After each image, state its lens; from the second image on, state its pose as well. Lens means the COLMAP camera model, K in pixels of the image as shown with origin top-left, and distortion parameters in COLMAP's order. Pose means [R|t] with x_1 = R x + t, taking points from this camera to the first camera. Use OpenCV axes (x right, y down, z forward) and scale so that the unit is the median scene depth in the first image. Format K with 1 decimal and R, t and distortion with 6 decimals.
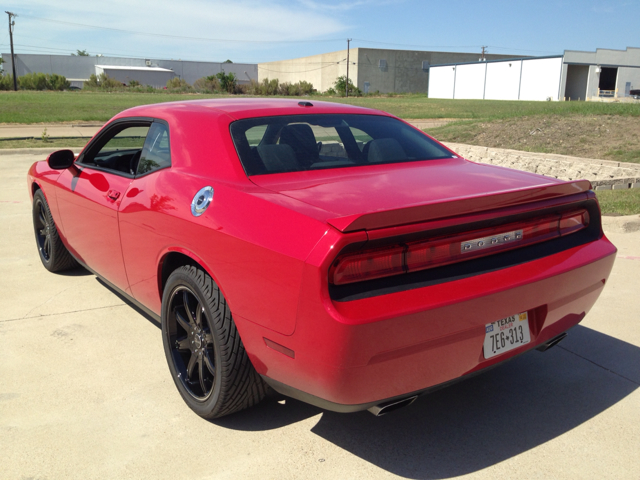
lens RADIAL K [[593.6, 0, 317.7], [0, 593.6, 234.1], [0, 0, 1]] dist [0.055657, 0.000000]
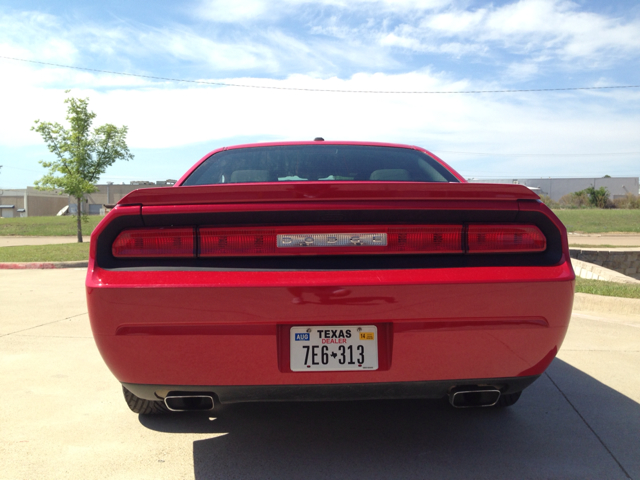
lens RADIAL K [[593.6, 0, 326.6], [0, 593.6, 238.4], [0, 0, 1]] dist [0.055657, 0.000000]
pose [[0.828210, 0.009687, -0.560334, 0.758020], [-0.115796, 0.981232, -0.154190, 0.140713], [0.548324, 0.192586, 0.813788, 0.280691]]
